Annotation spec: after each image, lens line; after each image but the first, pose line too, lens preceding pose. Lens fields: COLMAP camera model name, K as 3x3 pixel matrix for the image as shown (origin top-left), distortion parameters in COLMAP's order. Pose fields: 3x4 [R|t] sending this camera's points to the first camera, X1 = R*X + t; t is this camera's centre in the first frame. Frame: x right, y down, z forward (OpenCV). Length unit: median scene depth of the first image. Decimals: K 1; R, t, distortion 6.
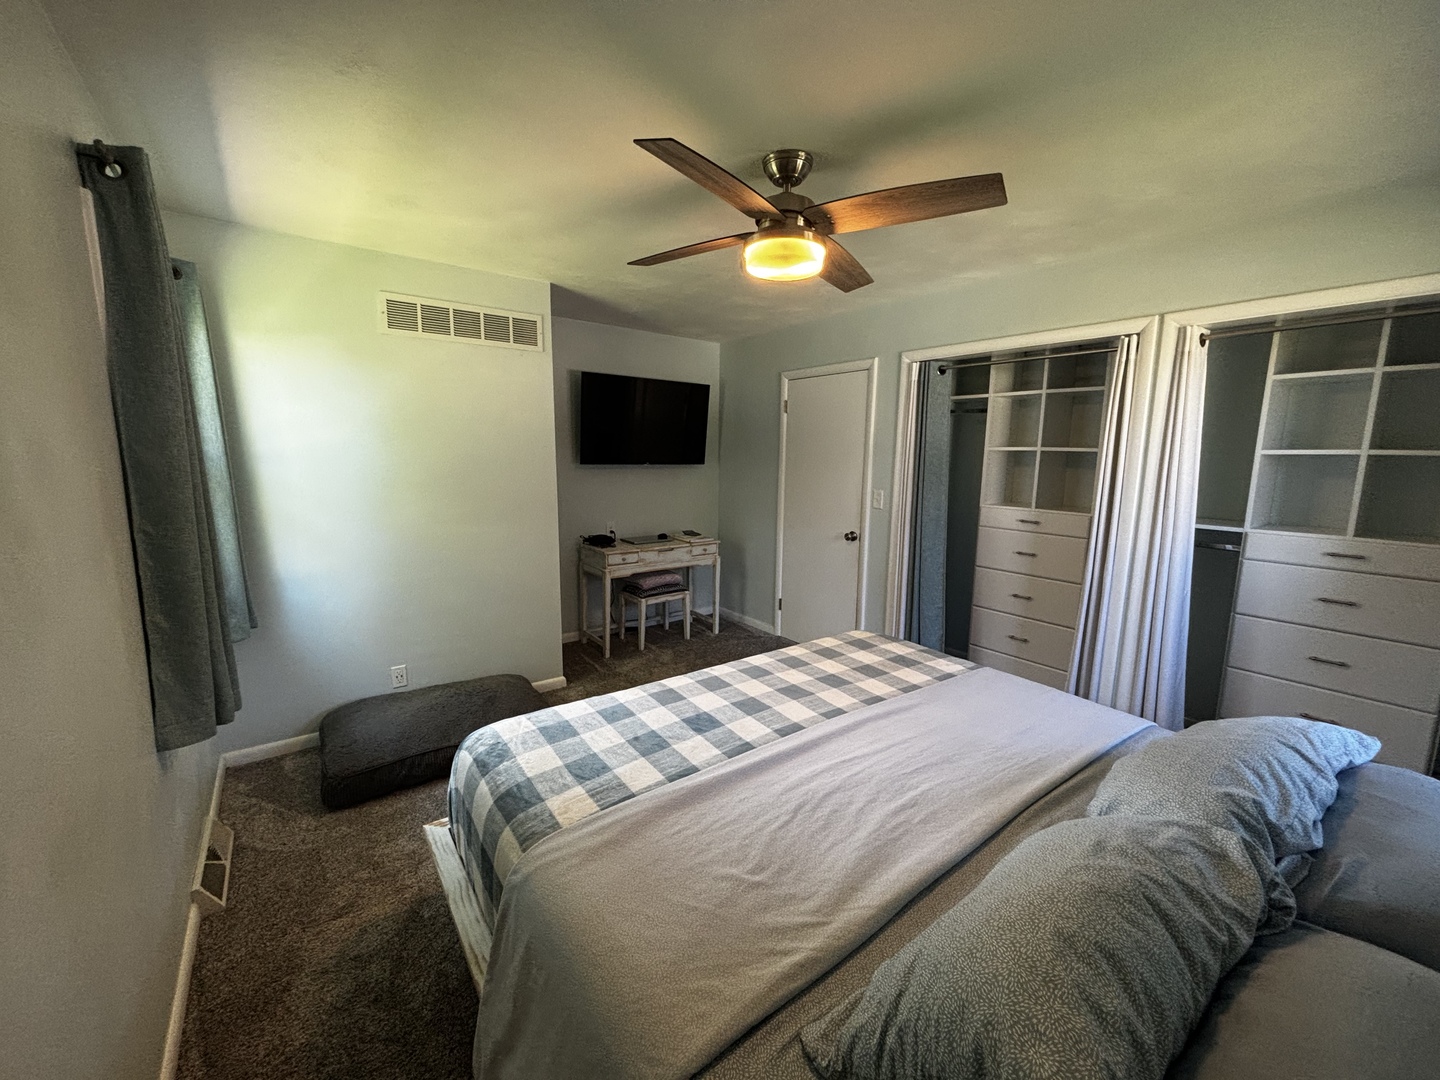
lens RADIAL K [[580.5, 0, 724.9], [0, 580.5, 544.5], [0, 0, 1]] dist [-0.001834, -0.002344]
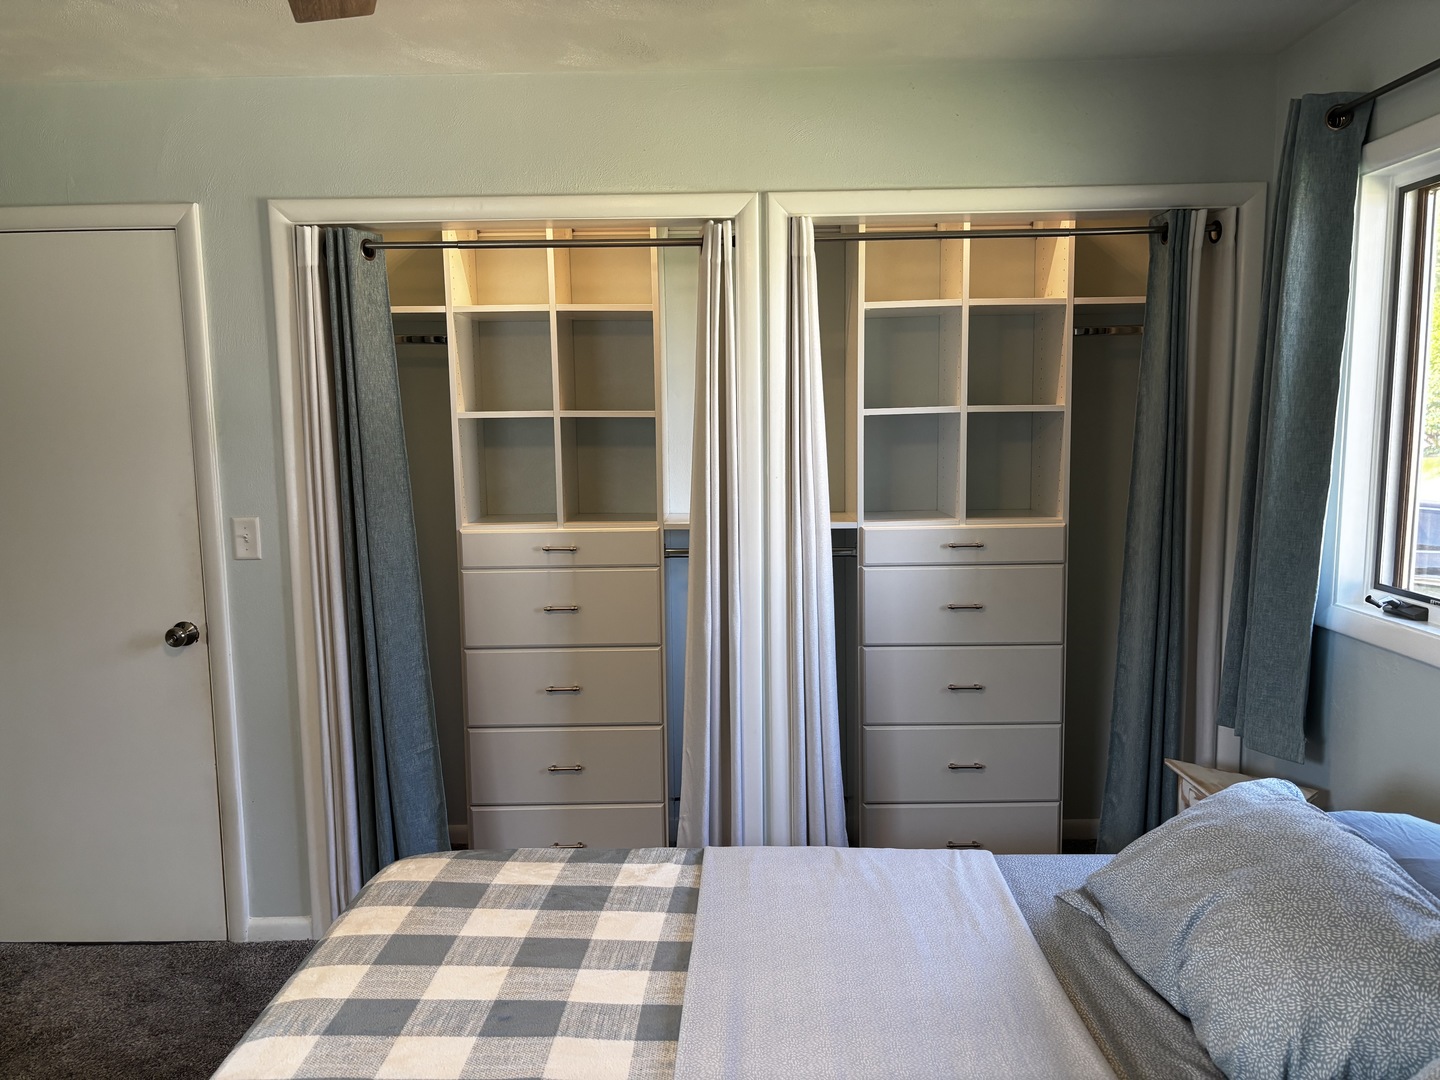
lens RADIAL K [[1093.9, 0, 722.0], [0, 1093.9, 530.3], [0, 0, 1]] dist [0.064144, -0.008764]
pose [[0.621145, -0.102604, 0.776950, -0.208994], [0.148211, 0.988882, 0.012102, -0.058007], [-0.769553, 0.107635, 0.629446, 0.312466]]
